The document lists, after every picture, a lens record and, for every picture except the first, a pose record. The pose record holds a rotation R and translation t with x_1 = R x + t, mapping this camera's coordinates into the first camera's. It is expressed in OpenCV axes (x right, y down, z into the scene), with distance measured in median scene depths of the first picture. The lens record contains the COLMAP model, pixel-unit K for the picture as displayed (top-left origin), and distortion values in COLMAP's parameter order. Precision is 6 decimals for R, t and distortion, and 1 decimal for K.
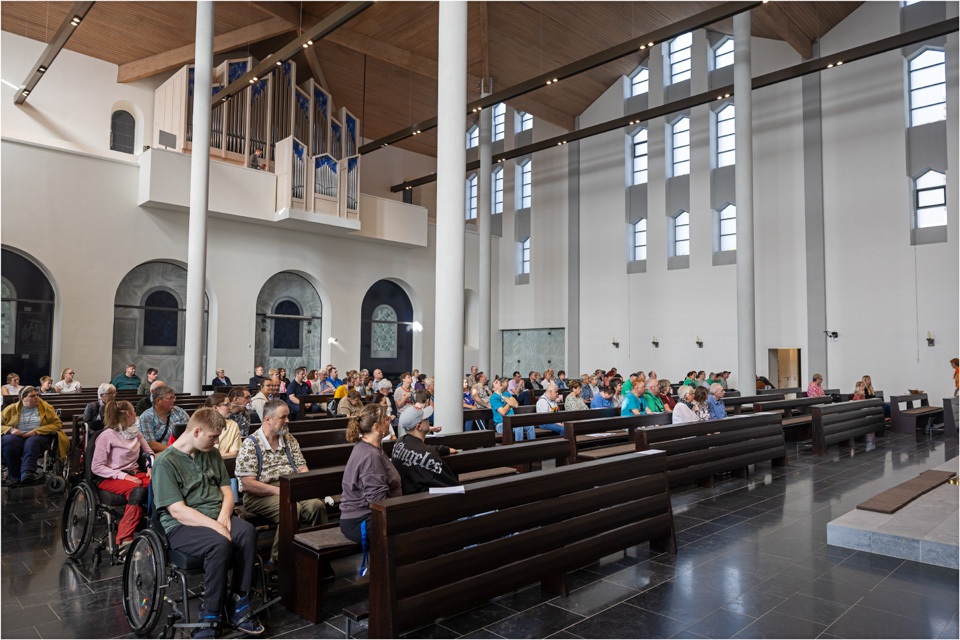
lens RADIAL K [[641.6, 0, 476.2], [0, 641.6, 323.9], [0, 0, 1]] dist [-0.003725, 0.007038]
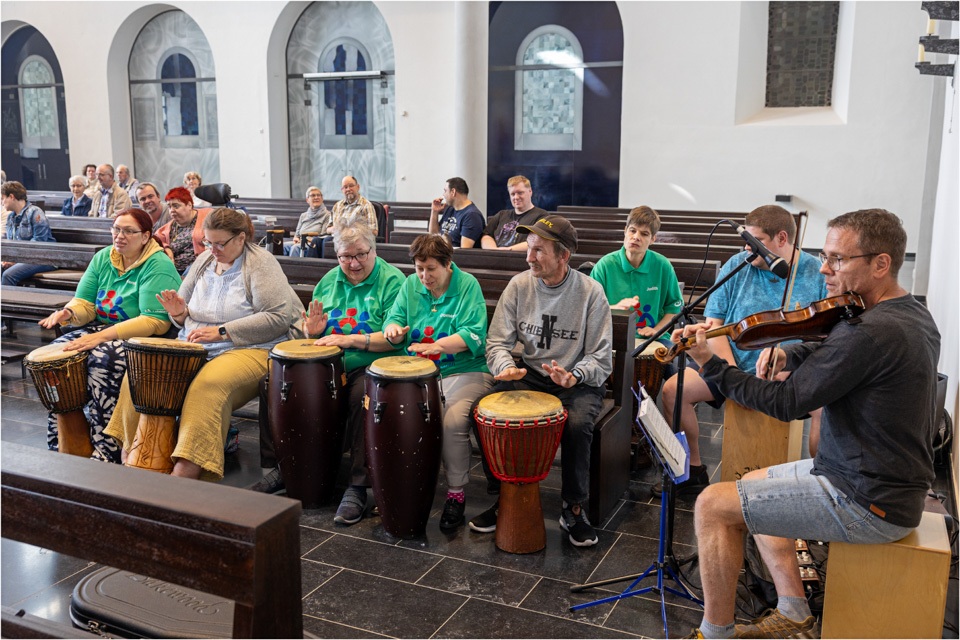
lens RADIAL K [[899.2, 0, 478.6], [0, 899.2, 321.0], [0, 0, 1]] dist [0.007038, 0.000000]
pose [[0.344587, 0.165433, -0.924063, 1.281029], [0.051932, 0.979483, 0.194720, 0.132270], [0.937317, -0.115086, 0.328926, 2.156487]]
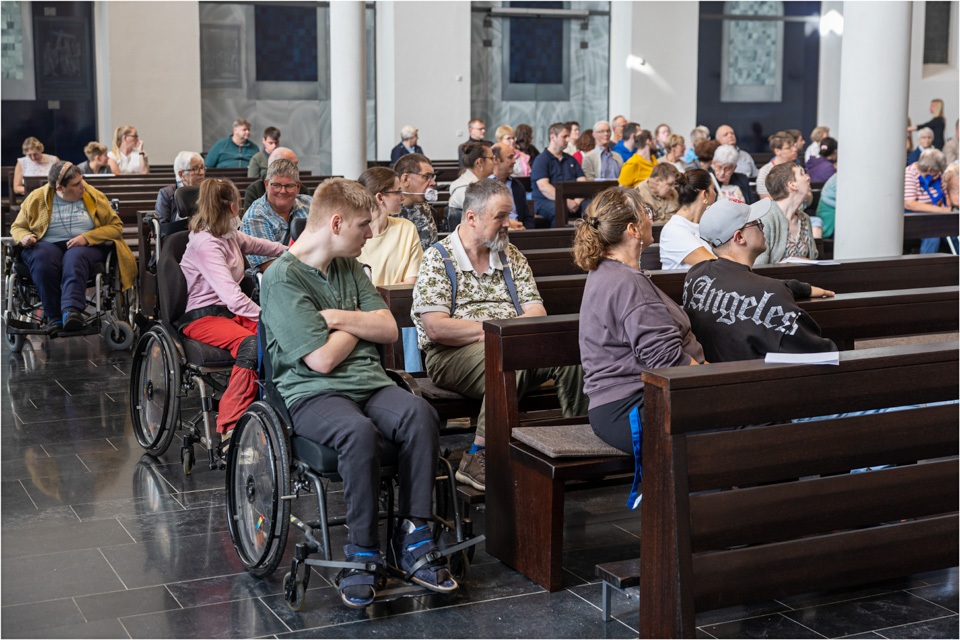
lens RADIAL K [[1469.2, 0, 480.8], [0, 1469.2, 317.0], [0, 0, 1]] dist [0.048963, 0.000000]
pose [[0.944541, 0.036198, -0.326392, 0.046343], [0.027865, 0.981487, 0.189489, 0.004730], [0.327209, -0.188075, 0.926047, -0.060491]]
